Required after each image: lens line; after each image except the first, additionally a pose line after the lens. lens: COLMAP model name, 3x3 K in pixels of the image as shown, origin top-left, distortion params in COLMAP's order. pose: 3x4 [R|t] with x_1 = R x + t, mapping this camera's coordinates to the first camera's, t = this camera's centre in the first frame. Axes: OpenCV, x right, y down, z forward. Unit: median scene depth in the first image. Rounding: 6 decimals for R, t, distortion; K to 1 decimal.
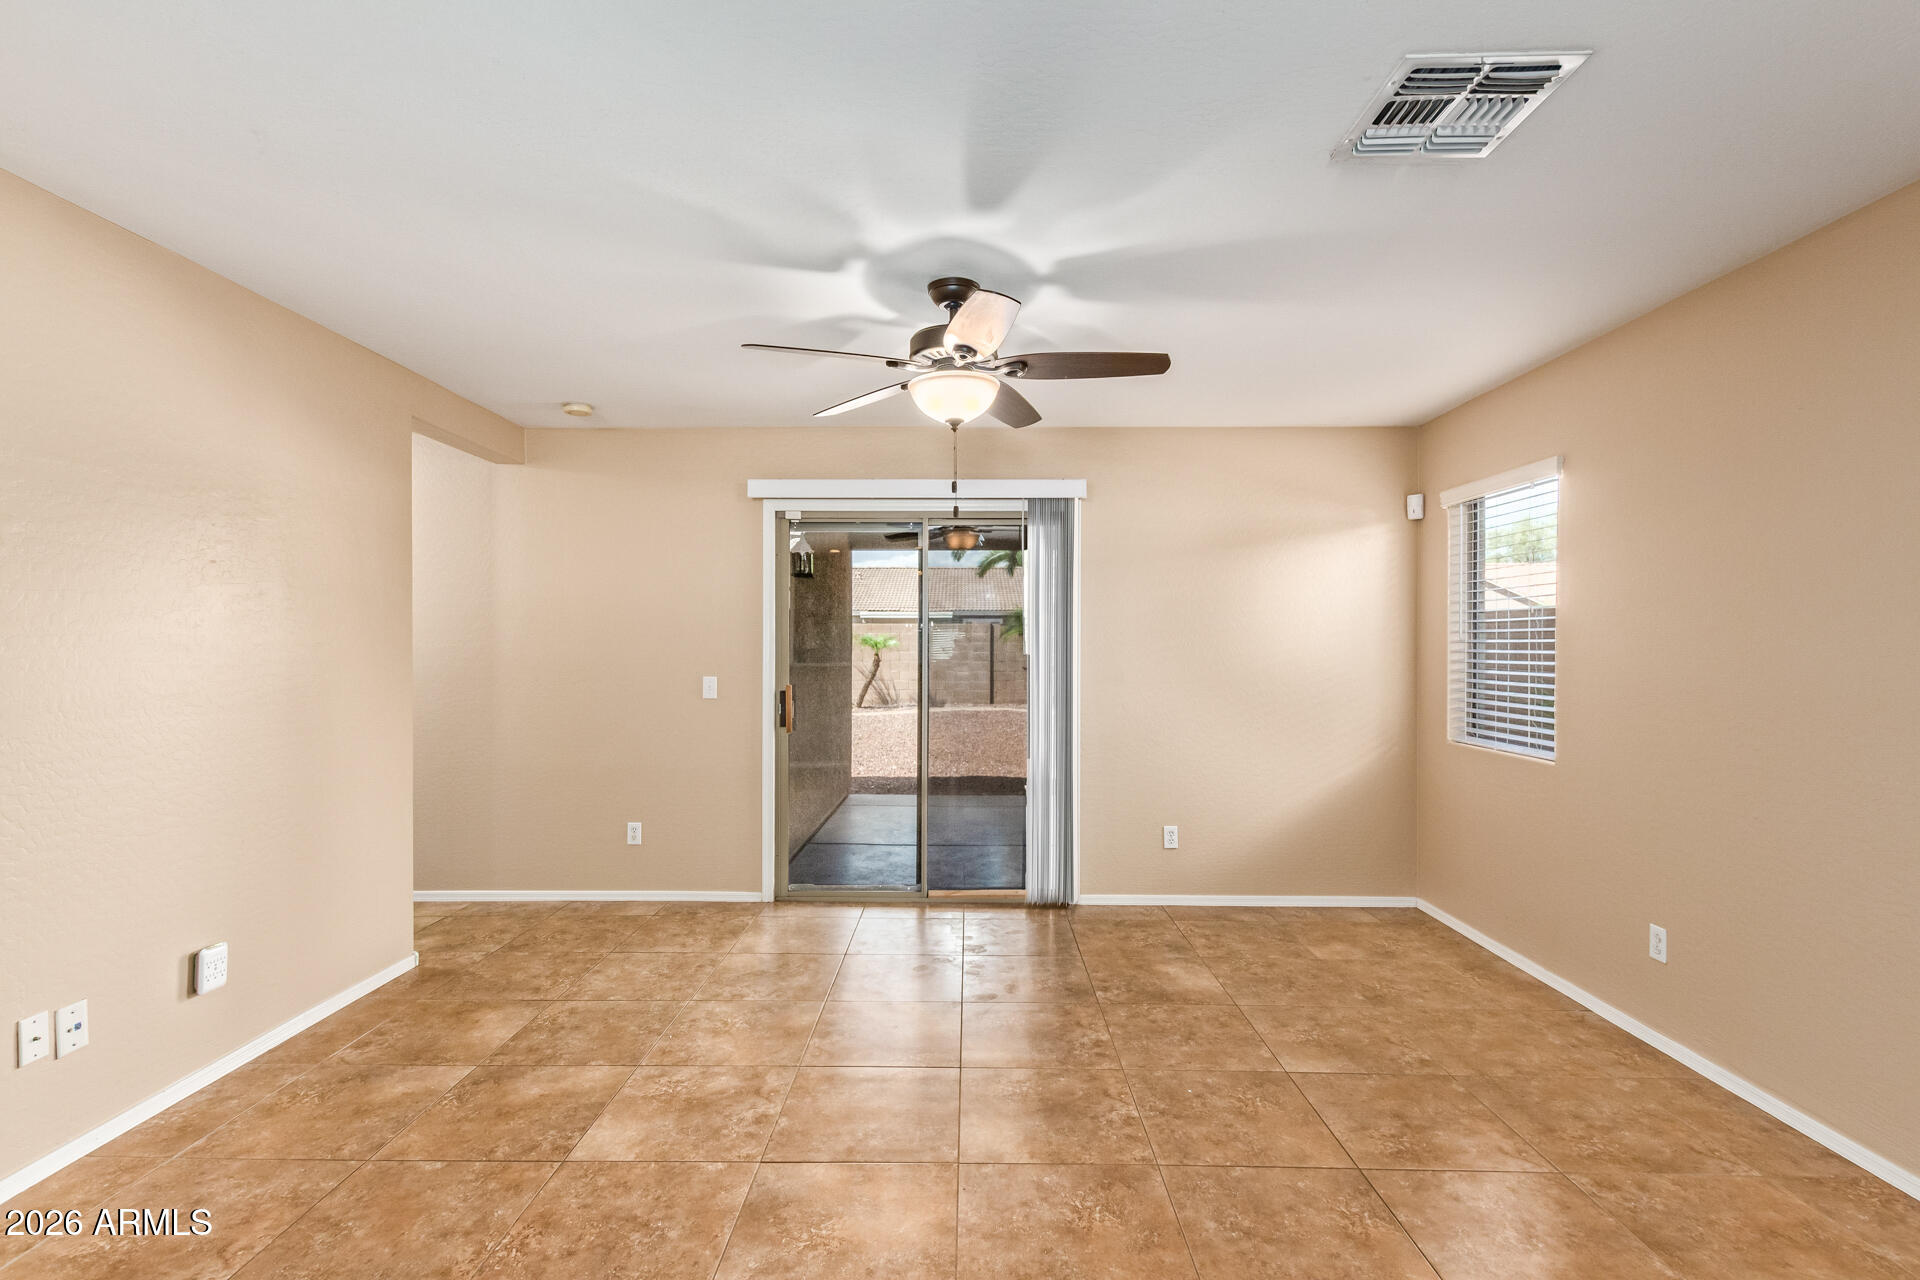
lens RADIAL K [[877.4, 0, 958.6], [0, 877.4, 649.6], [0, 0, 1]] dist [0.007289, -0.004876]
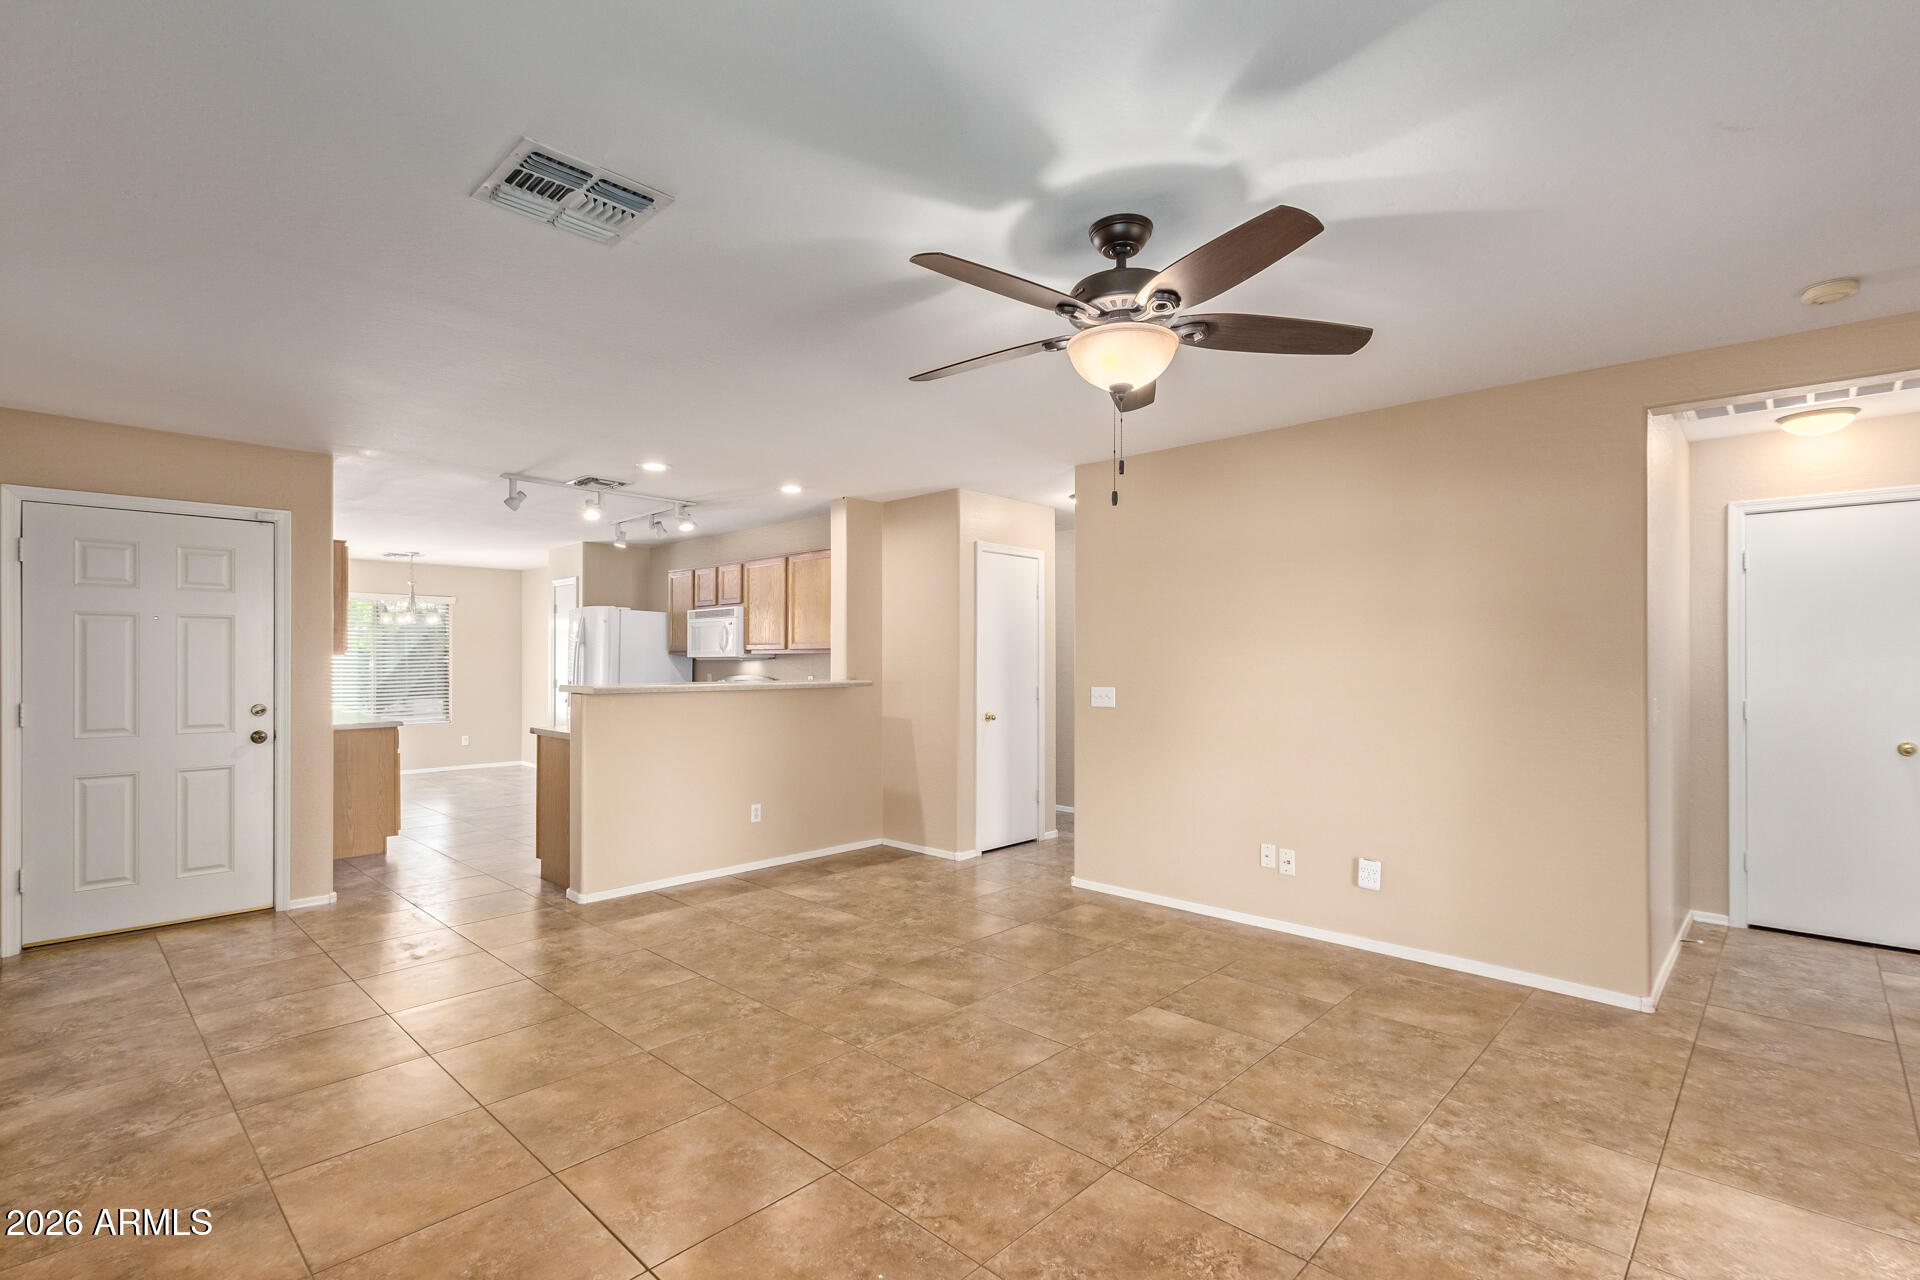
lens RADIAL K [[877.4, 0, 958.6], [0, 877.4, 649.6], [0, 0, 1]] dist [0.007289, -0.004876]
pose [[-0.680828, -0.010693, -0.732365, 0.697170], [-0.004203, 0.999934, -0.010692, -0.004024], [0.732431, -0.004201, -0.680828, 1.425971]]
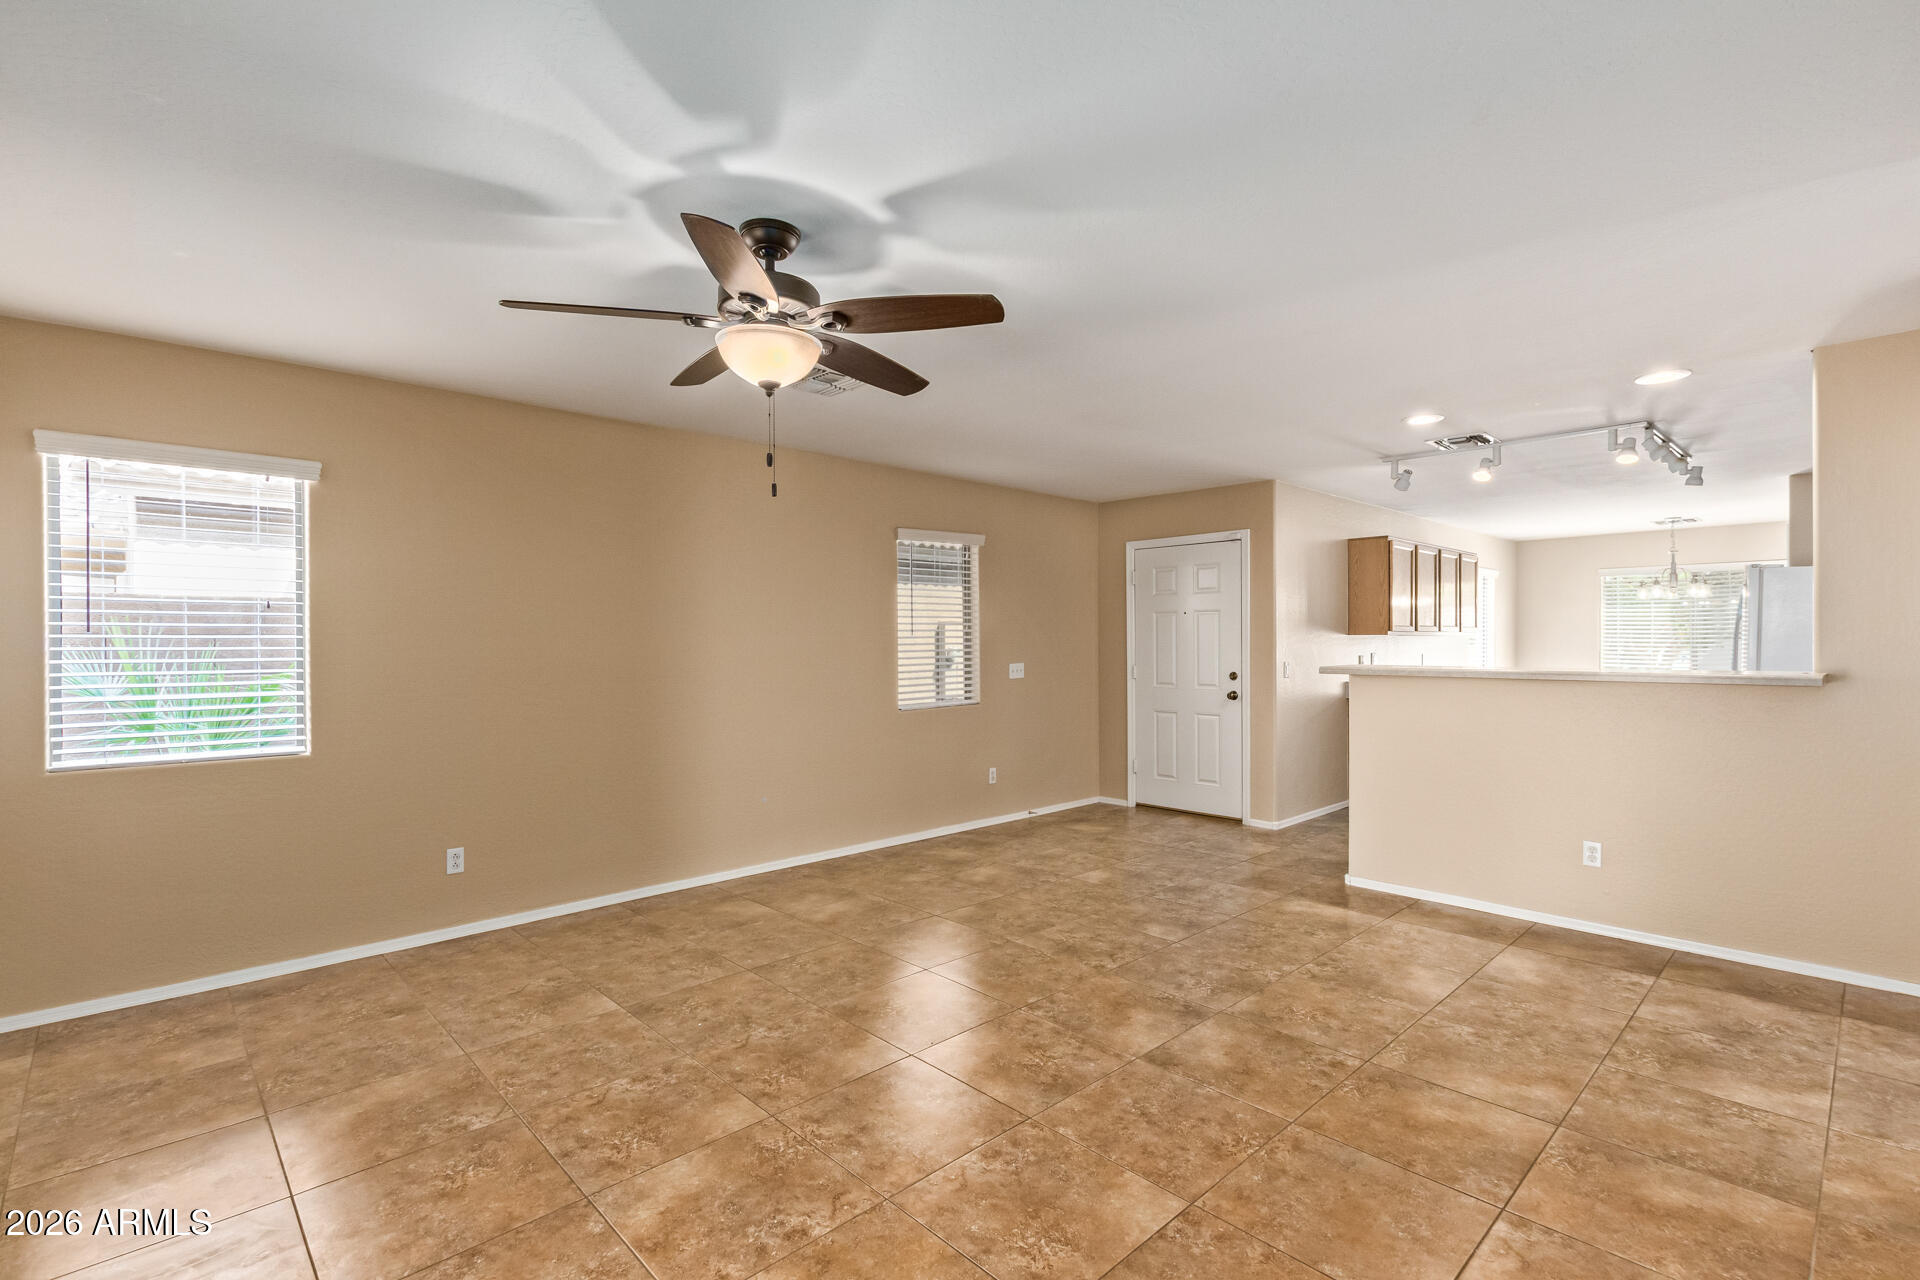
lens RADIAL K [[877.4, 0, 958.6], [0, 877.4, 649.6], [0, 0, 1]] dist [0.007289, -0.004876]
pose [[-0.700048, -0.005753, 0.714072, -0.744916], [0.005849, 0.999888, 0.013789, -0.007207], [-0.714072, 0.013829, -0.699936, 1.446843]]
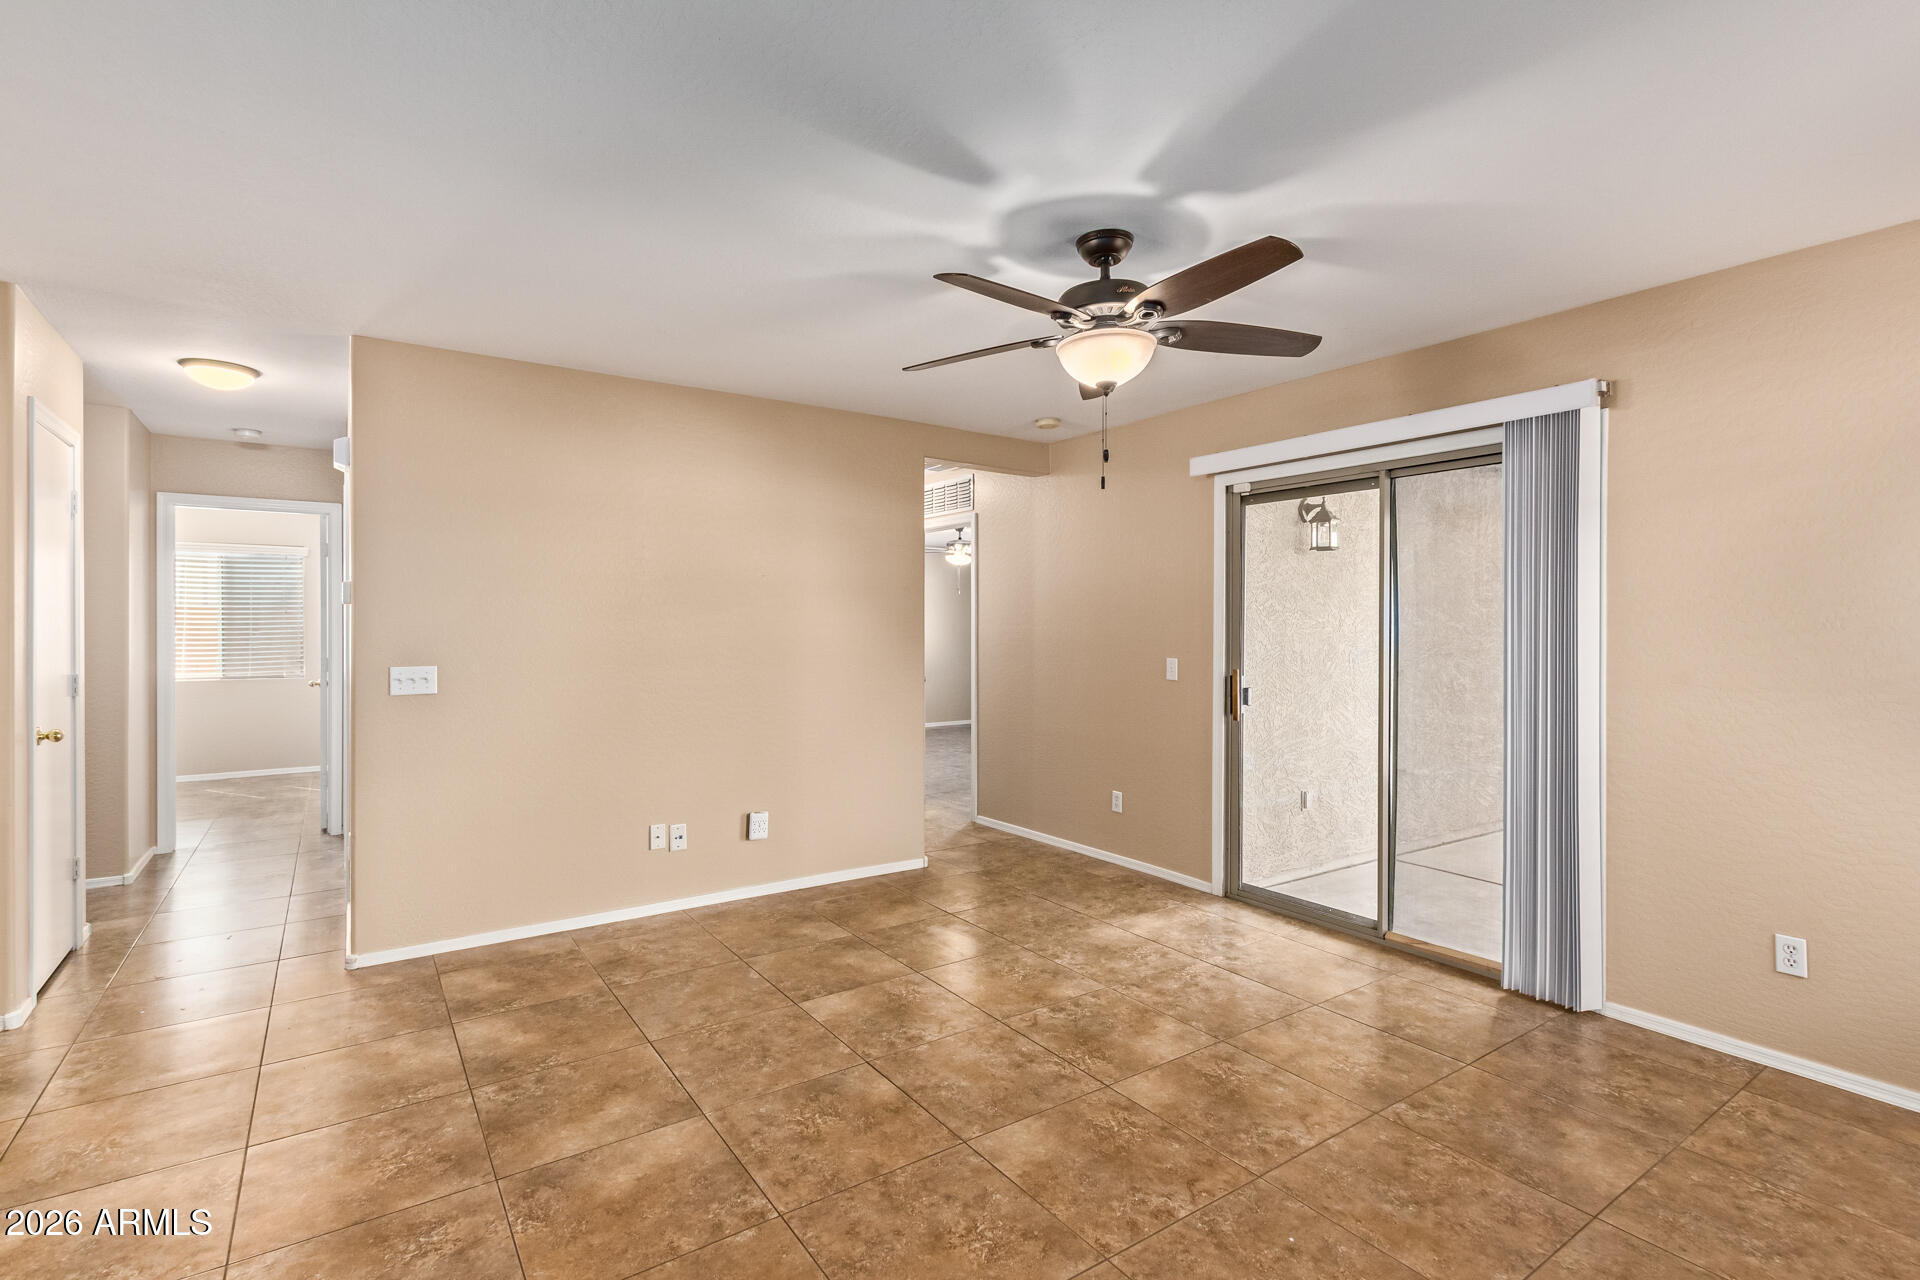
lens RADIAL K [[885.8, 0, 929.3], [0, 885.8, 632.3], [0, 0, 1]] dist [0.002238, -0.000455]
pose [[0.565646, 0.003406, -0.824641, 0.645482], [-0.003118, 0.999993, 0.001991, -0.000767], [0.824642, 0.001445, 0.565653, 0.312003]]
